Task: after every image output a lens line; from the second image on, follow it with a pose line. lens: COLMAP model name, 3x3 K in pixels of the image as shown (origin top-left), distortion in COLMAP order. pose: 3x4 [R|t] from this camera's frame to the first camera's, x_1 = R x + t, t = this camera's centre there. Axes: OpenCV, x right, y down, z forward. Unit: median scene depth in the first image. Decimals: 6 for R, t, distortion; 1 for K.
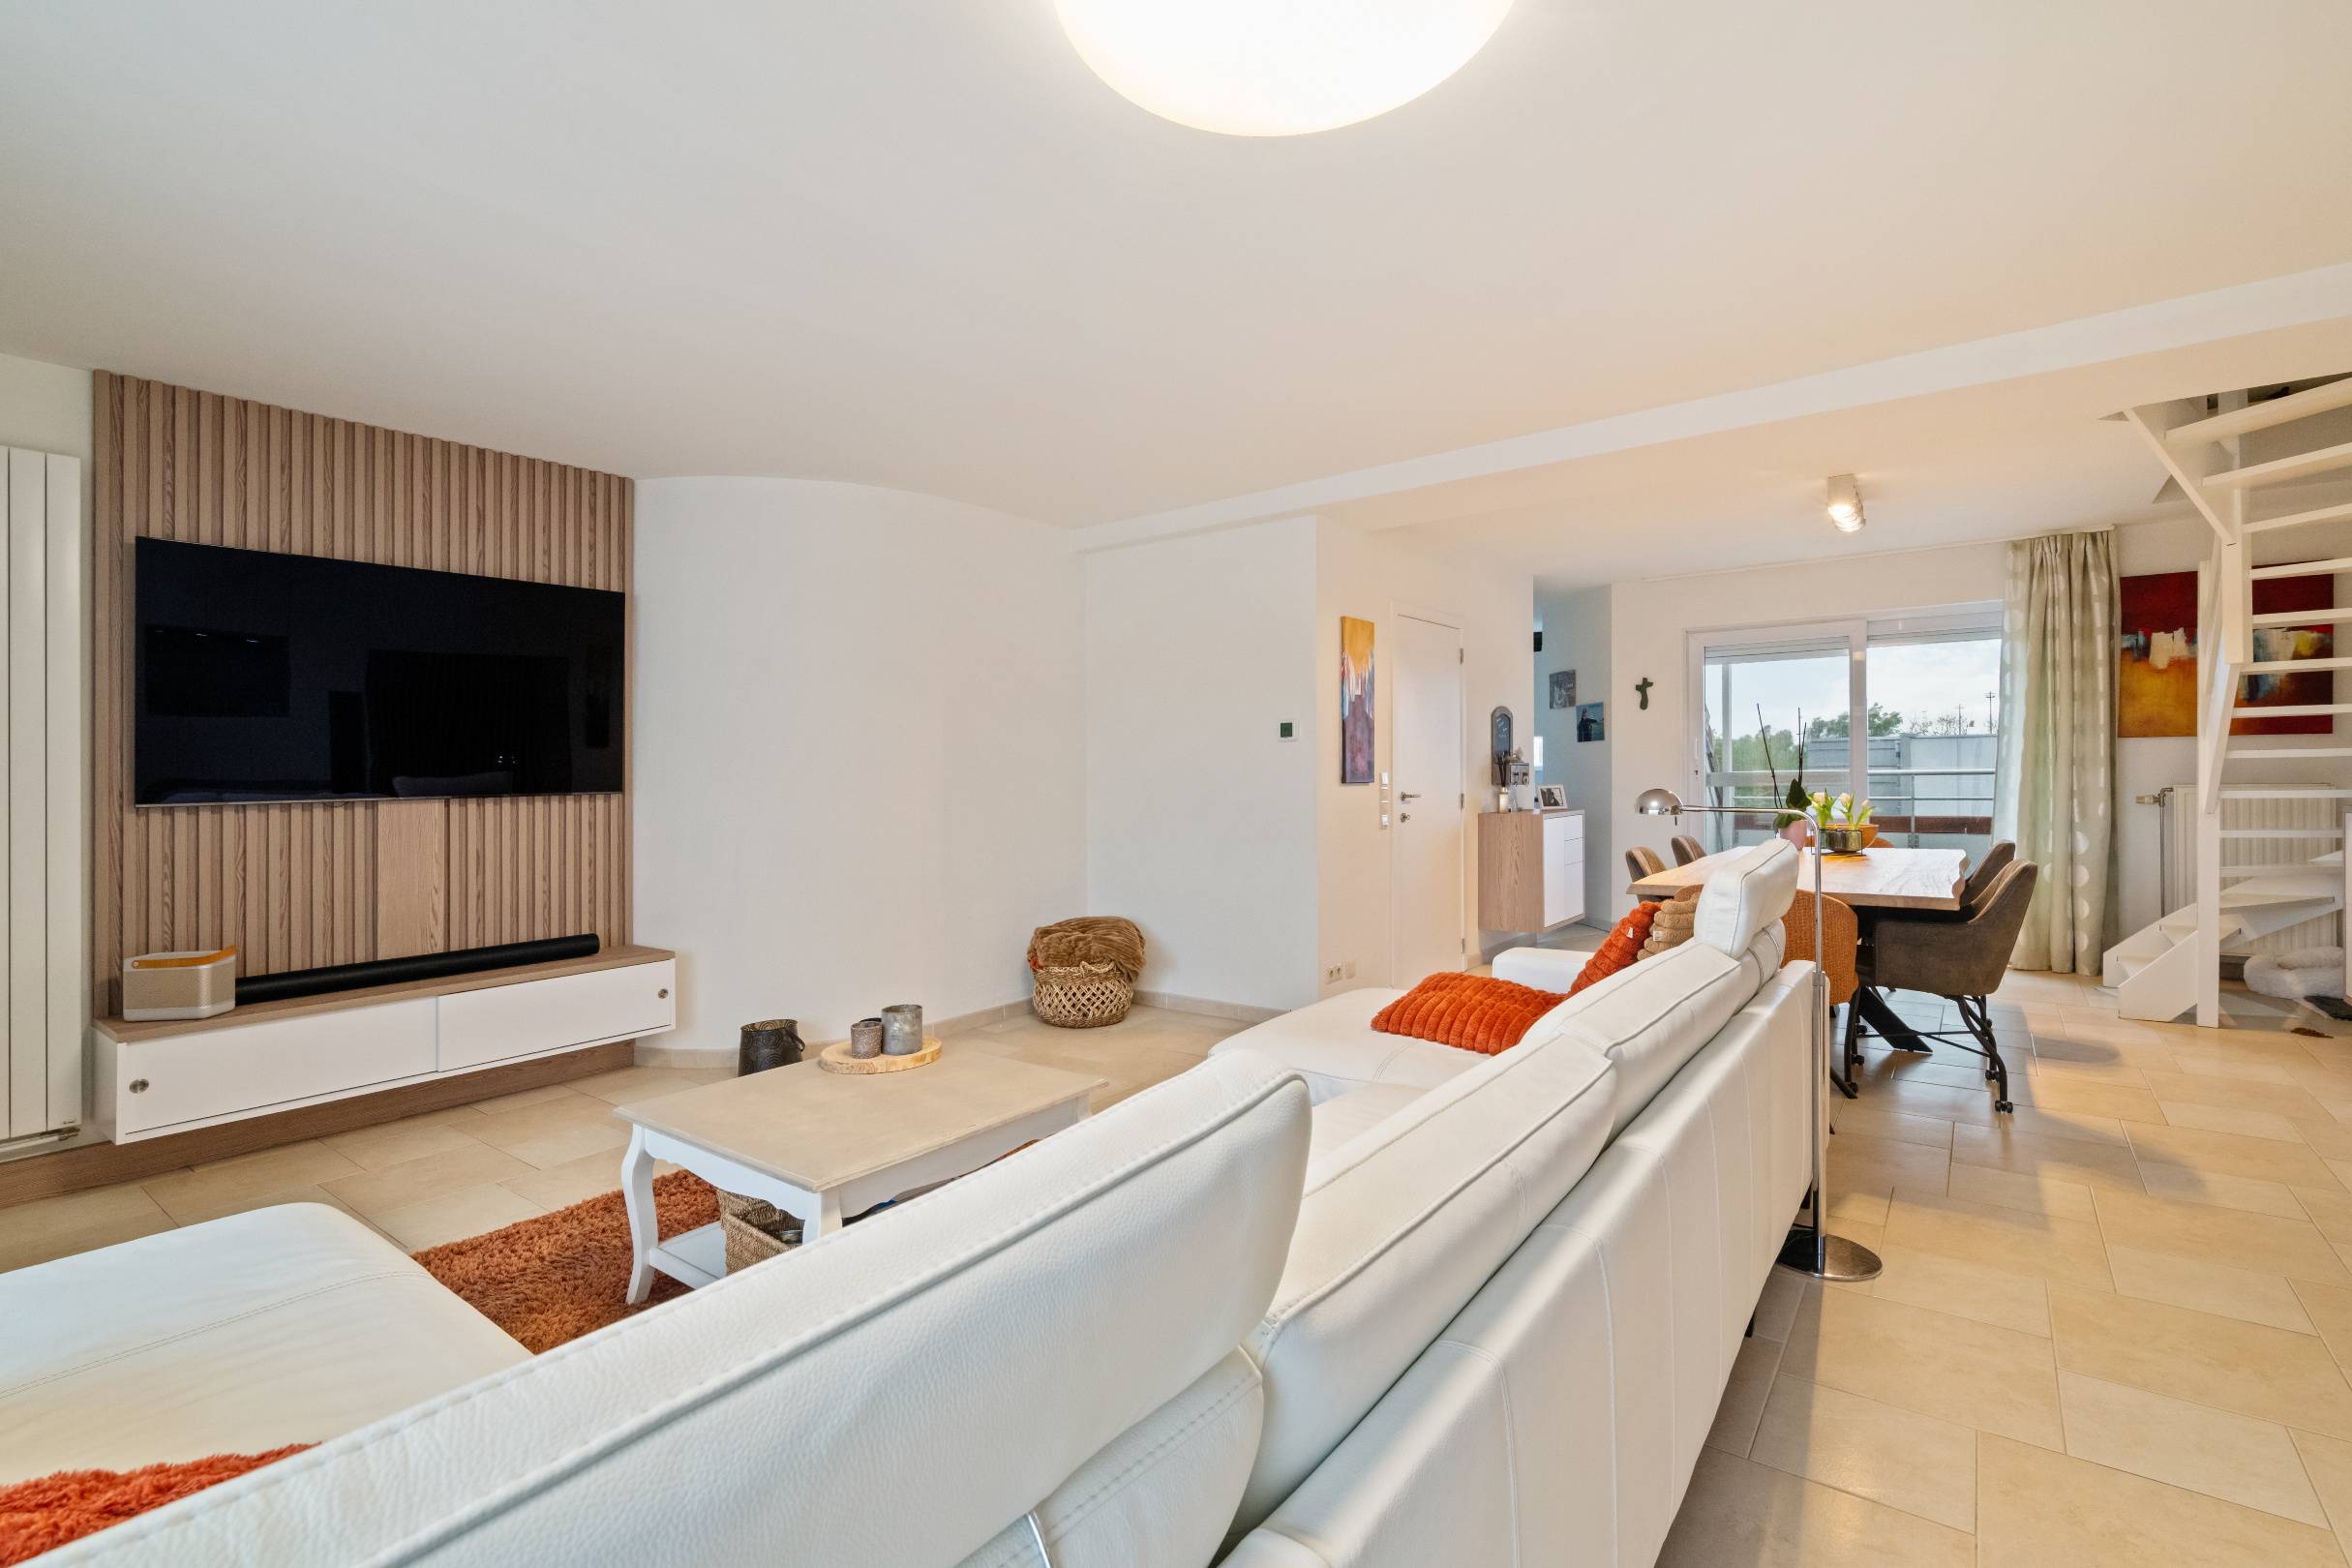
lens RADIAL K [[1054.2, 0, 1215.7], [0, 1054.2, 782.2], [0, 0, 1]] dist [0.004135, -0.000066]
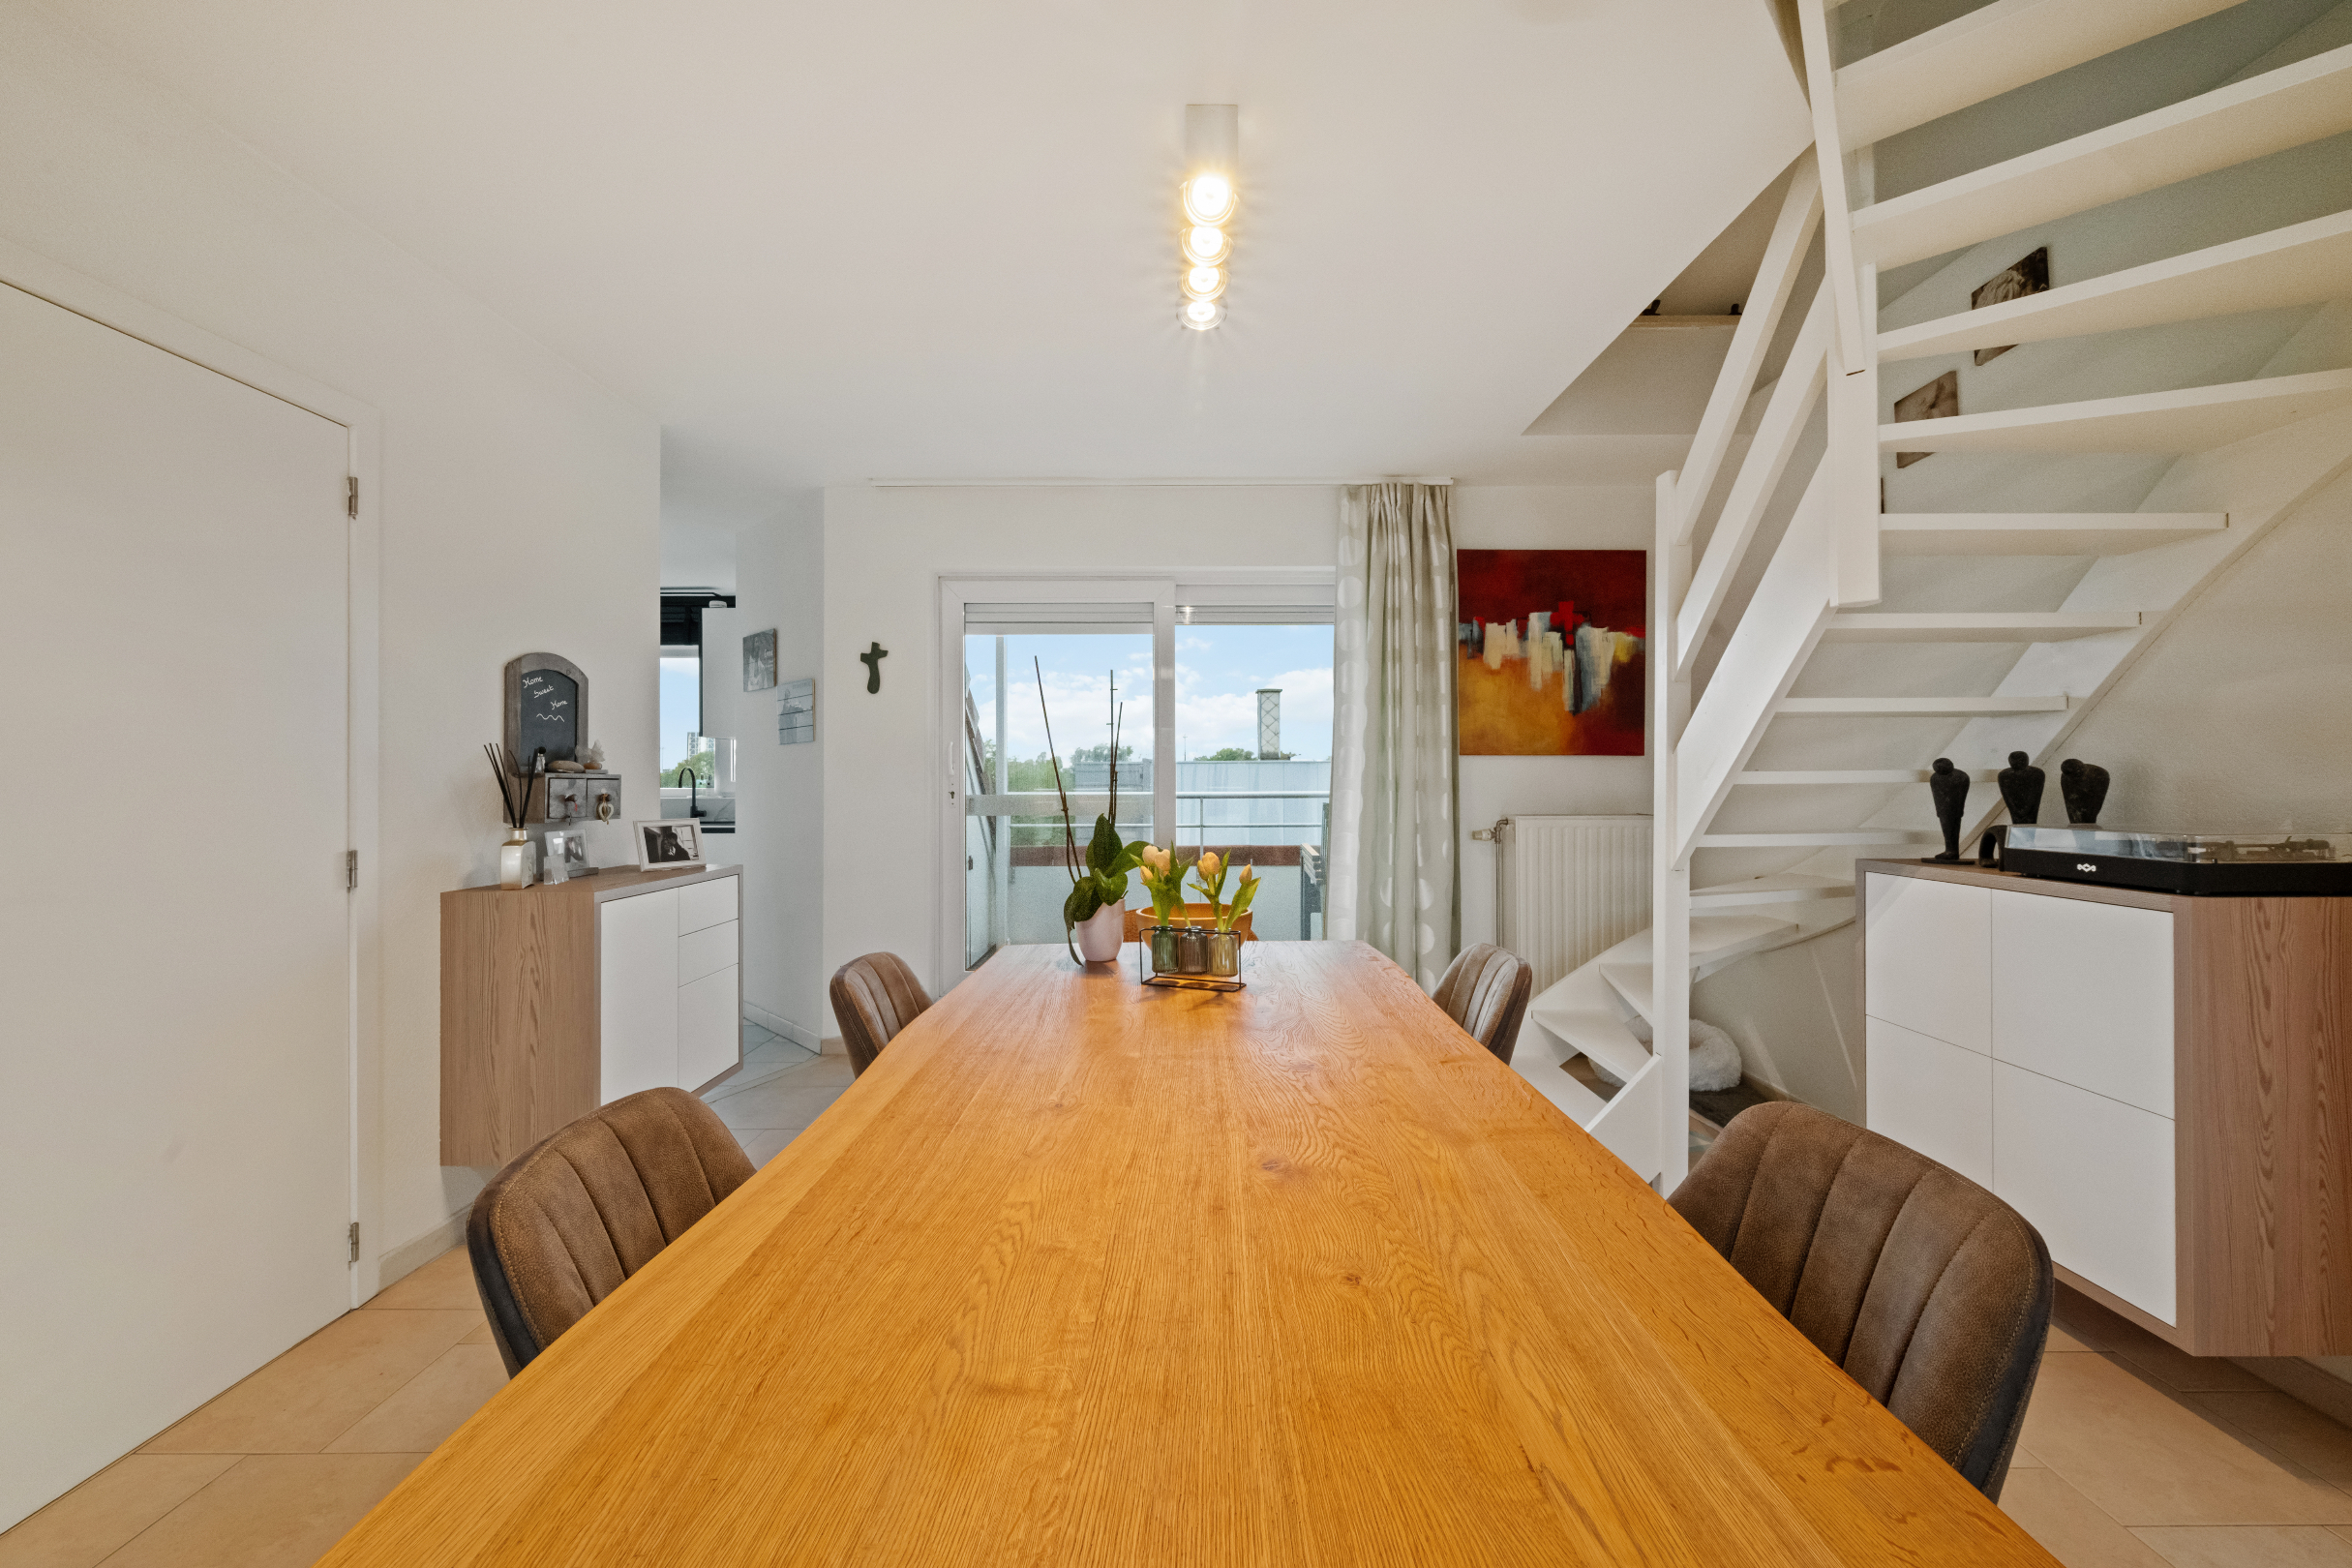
lens RADIAL K [[908.0, 0, 1176.0], [0, 908.0, 784.0], [0, 0, 1]] dist [-0.001398, -0.000263]
pose [[0.810999, 0.011646, 0.584932, 0.298117], [-0.003726, 0.999884, -0.014743, -0.010193], [-0.585036, 0.009777, 0.810948, 0.578242]]
